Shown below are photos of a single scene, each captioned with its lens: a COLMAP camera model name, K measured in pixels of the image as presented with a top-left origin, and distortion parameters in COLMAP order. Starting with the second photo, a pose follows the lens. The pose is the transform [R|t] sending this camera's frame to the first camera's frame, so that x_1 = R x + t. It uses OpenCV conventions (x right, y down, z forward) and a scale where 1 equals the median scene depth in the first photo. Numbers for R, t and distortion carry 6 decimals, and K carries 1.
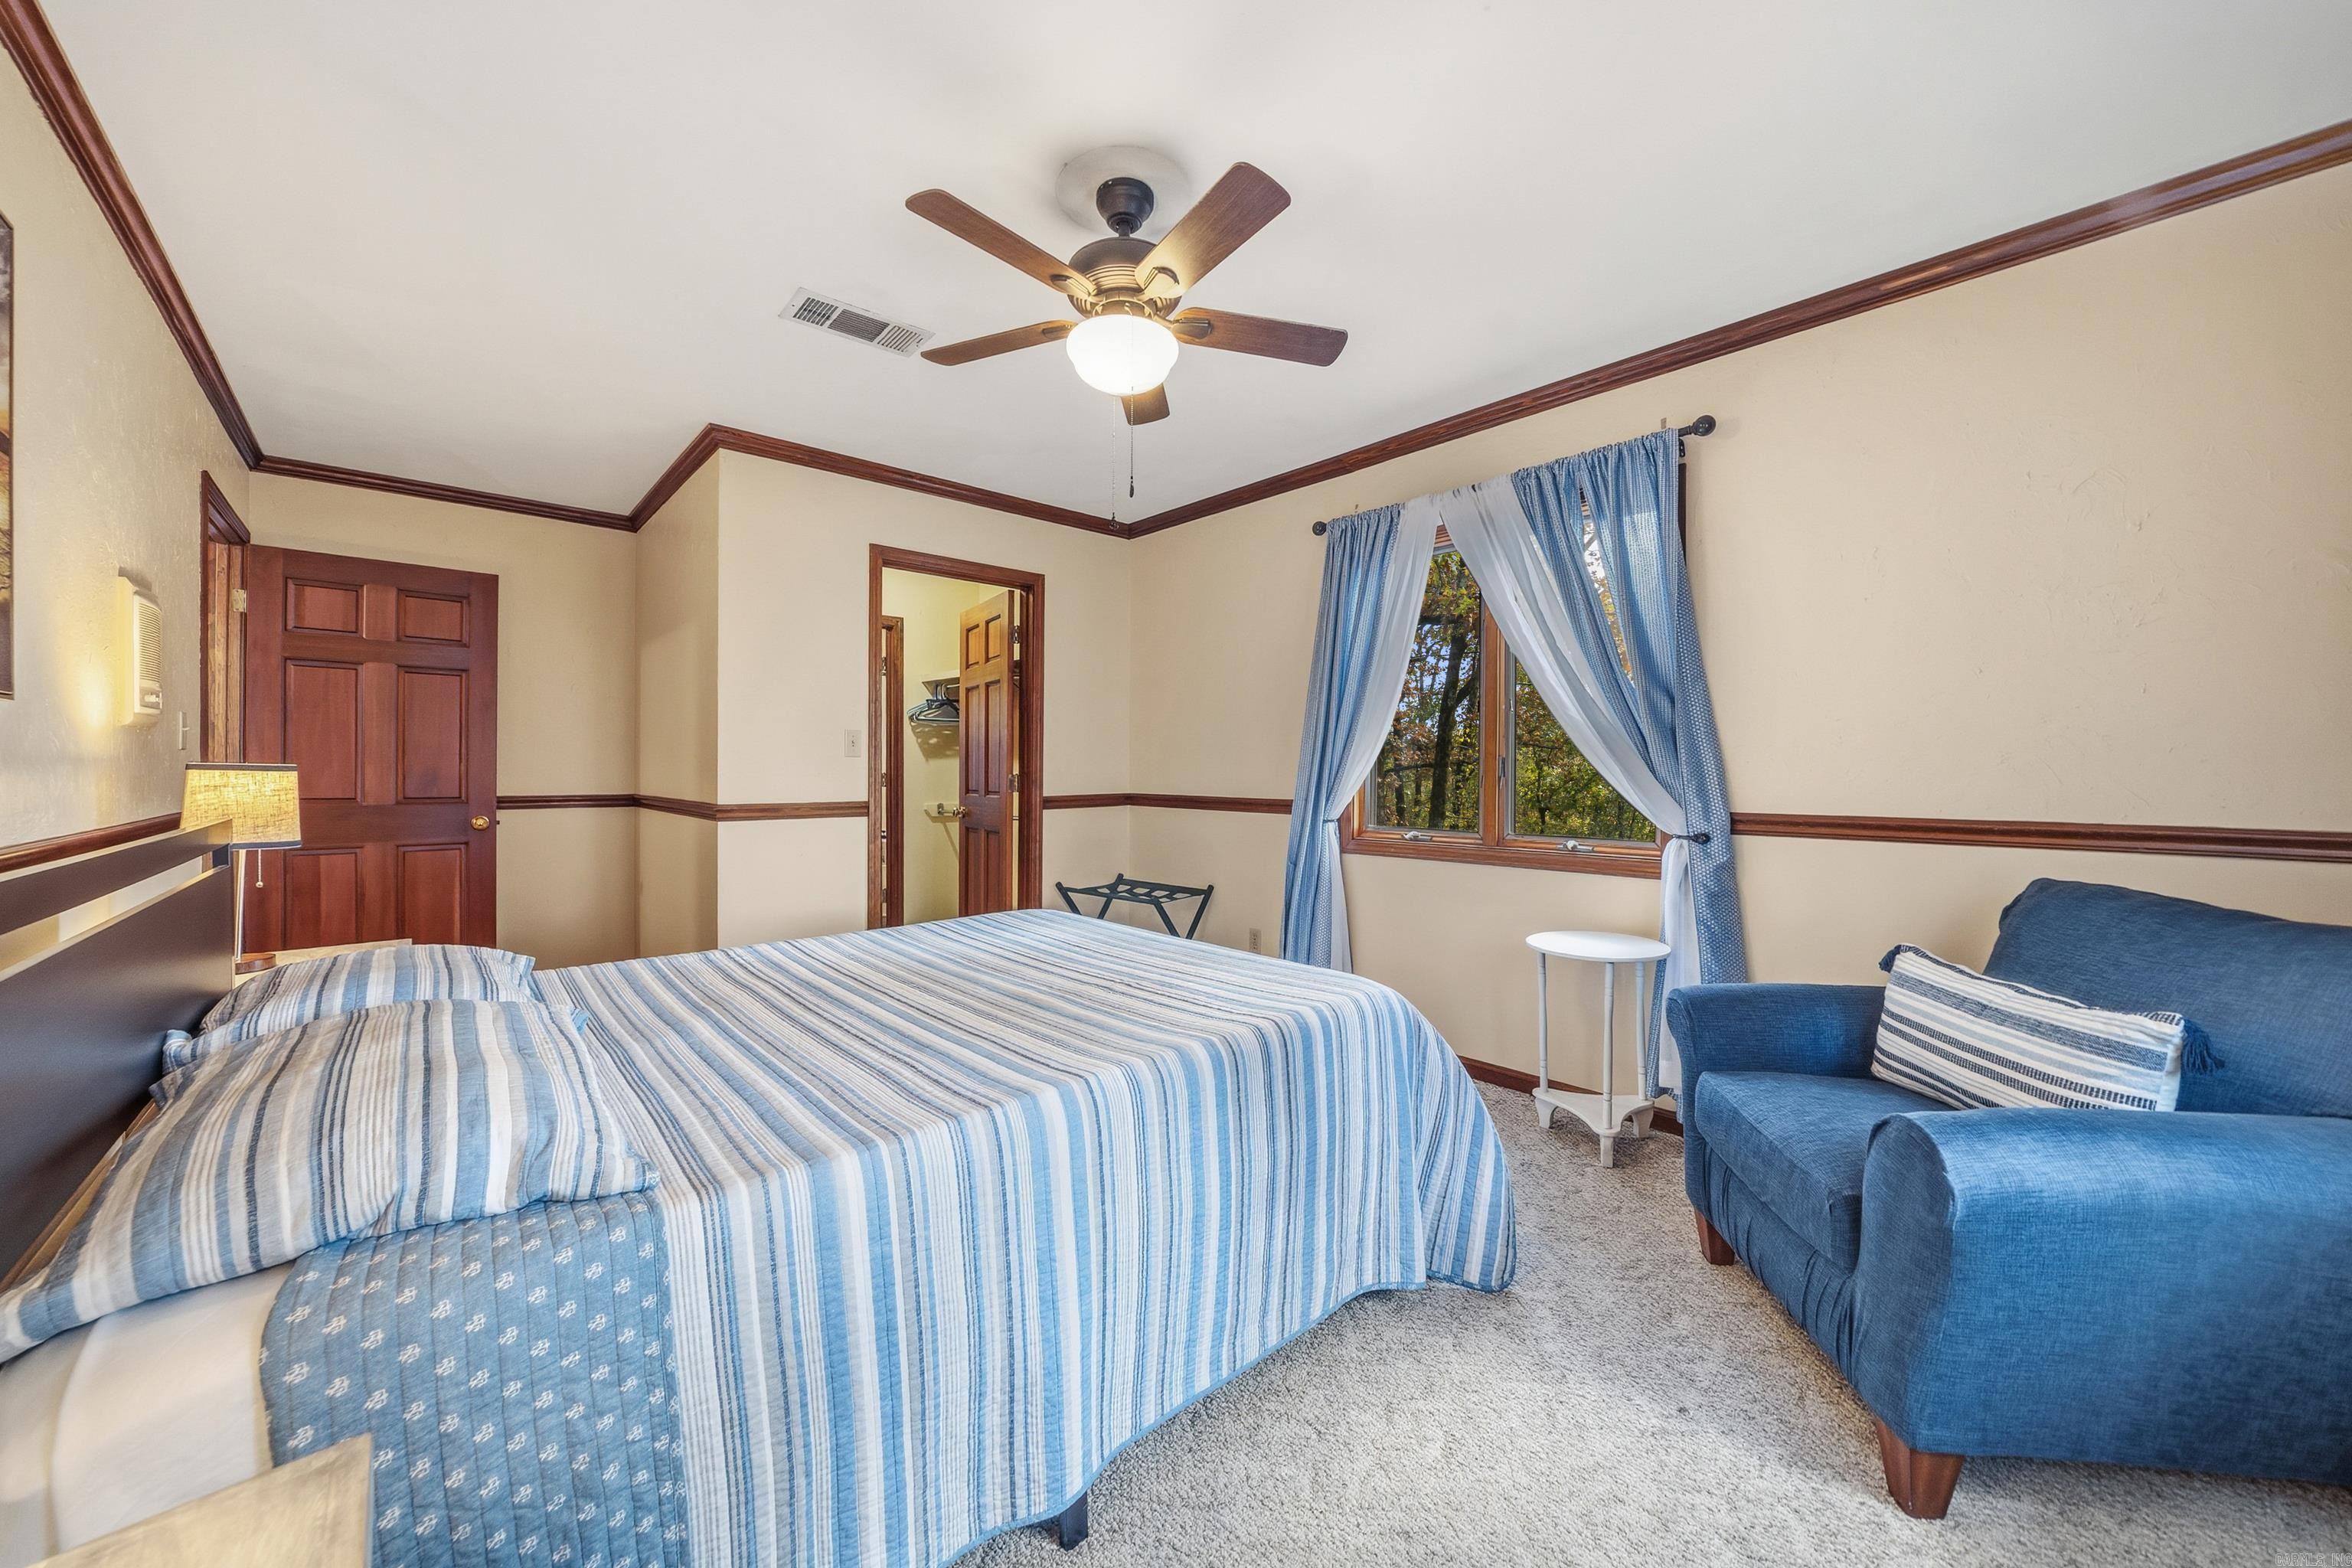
lens RADIAL K [[836.6, 0, 1172.3], [0, 836.6, 776.6], [0, 0, 1]] dist [-0.008223, 0.000156]
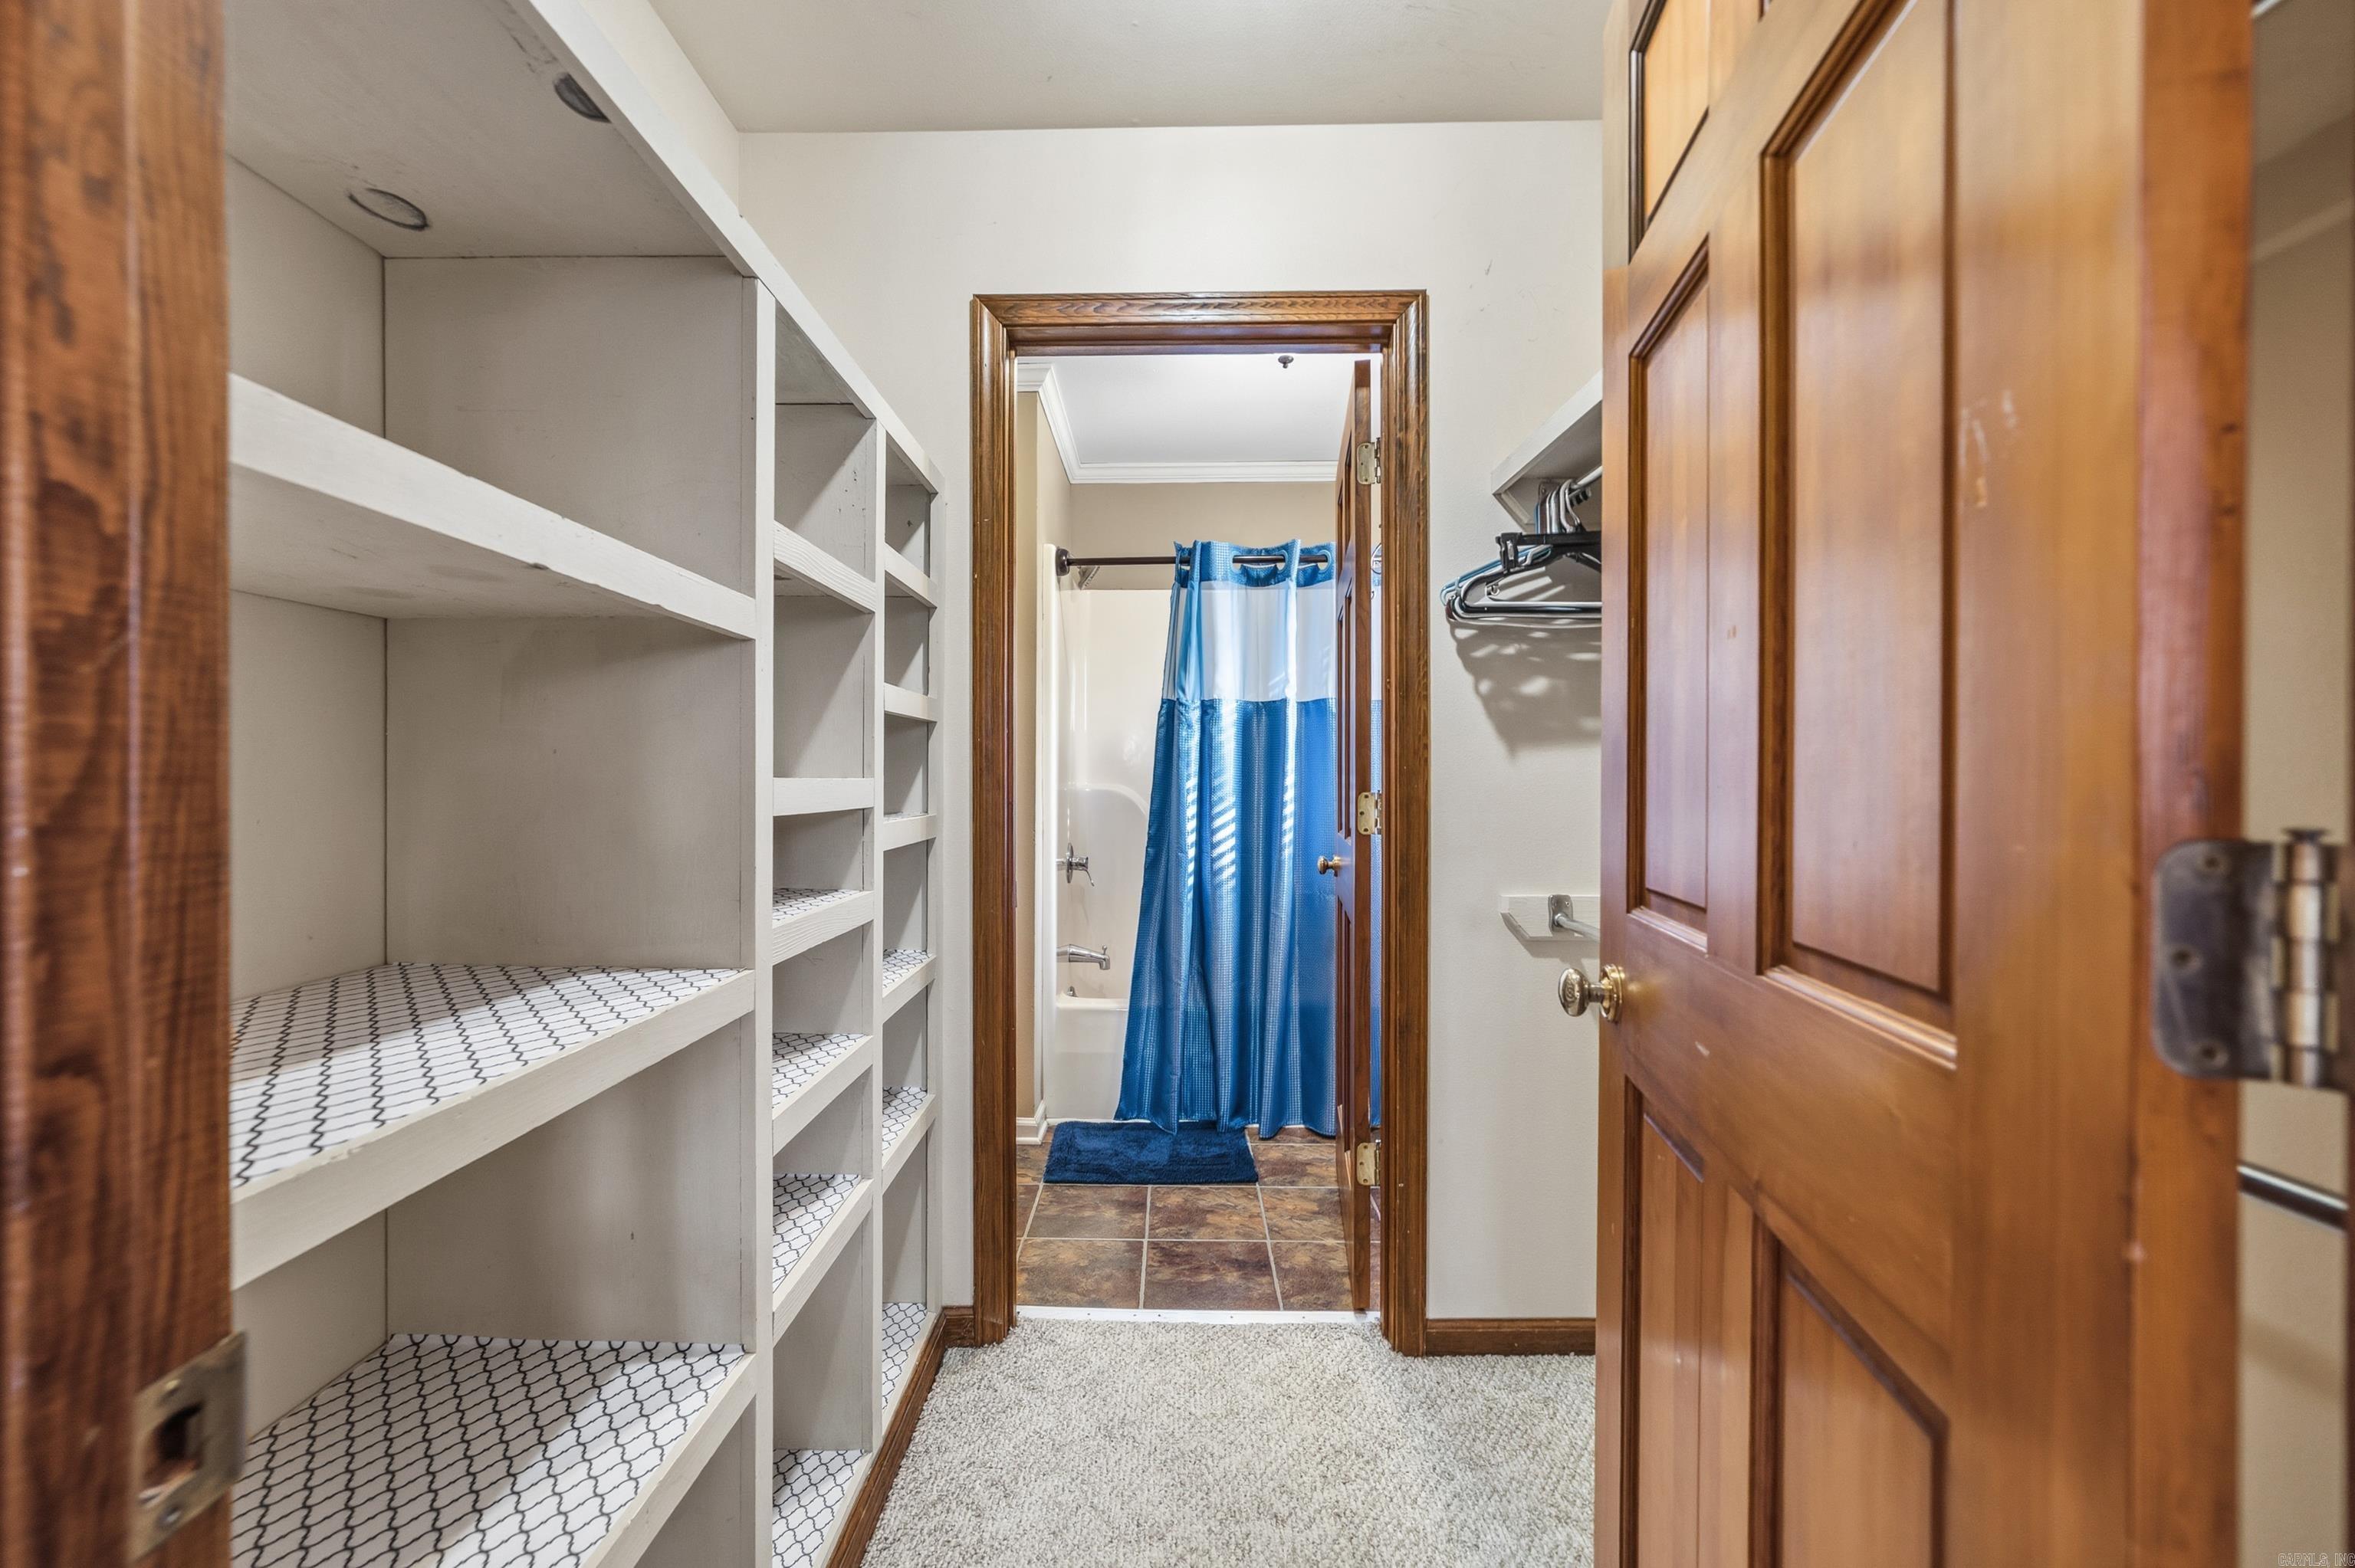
lens RADIAL K [[911.2, 0, 1177.3], [0, 911.2, 785.7], [0, 0, 1]] dist [-0.000152, -0.000006]
pose [[0.731675, 0.005402, -0.681633, -0.160782], [-0.005748, 0.999982, 0.001755, -0.007187], [0.681630, 0.002634, 0.731693, 0.692331]]
